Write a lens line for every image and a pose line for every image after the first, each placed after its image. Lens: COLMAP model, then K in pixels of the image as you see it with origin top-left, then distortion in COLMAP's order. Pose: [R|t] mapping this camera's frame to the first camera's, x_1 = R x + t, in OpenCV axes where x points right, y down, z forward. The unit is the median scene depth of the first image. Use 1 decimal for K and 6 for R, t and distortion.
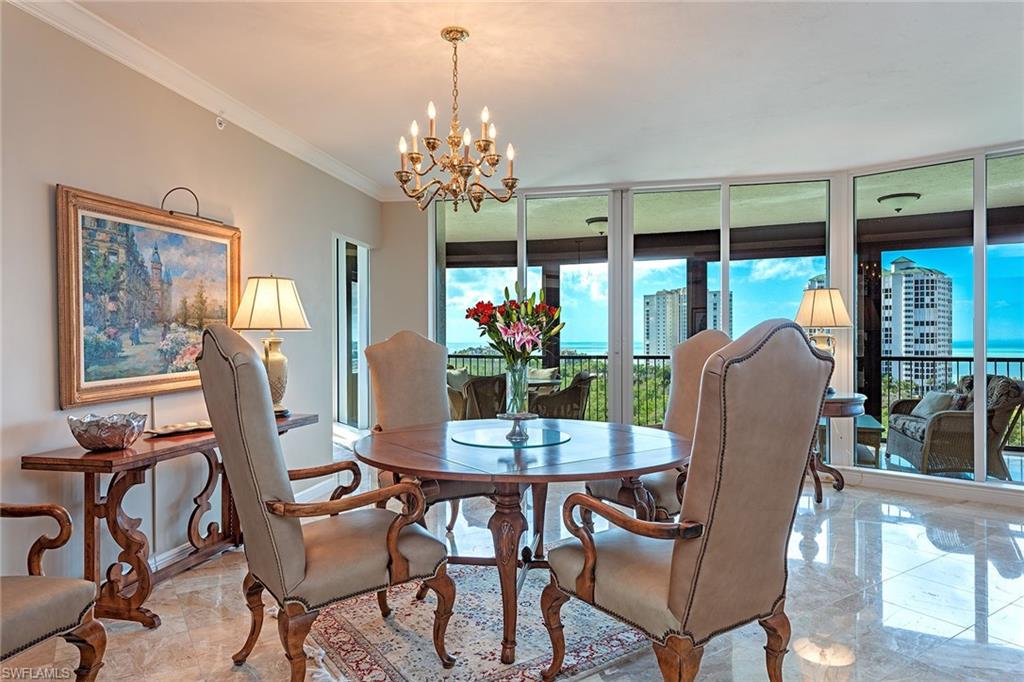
lens RADIAL K [[652.0, 0, 513.8], [0, 652.0, 342.3], [0, 0, 1]] dist [0.001420, 0.002841]
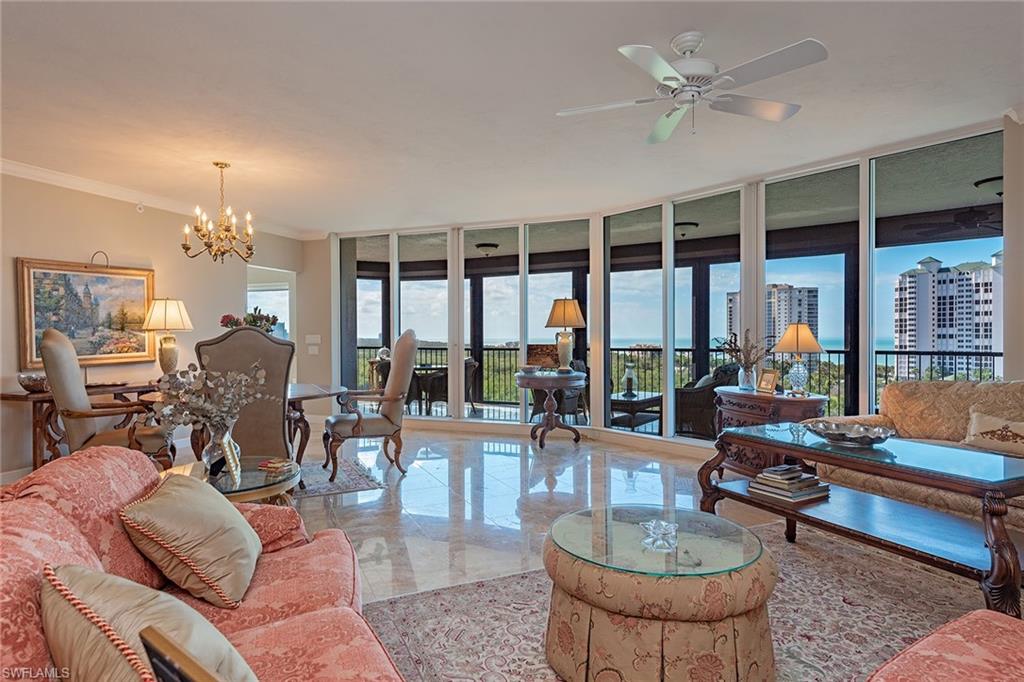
lens RADIAL K [[596.7, 0, 514.5], [0, 596.7, 343.7], [0, 0, 1]] dist [0.012658, -0.001374]
pose [[0.985897, 0.002700, -0.167333, 0.848133], [-0.000772, 0.999933, 0.011582, -0.002804], [0.167353, -0.011290, 0.985832, -0.420377]]
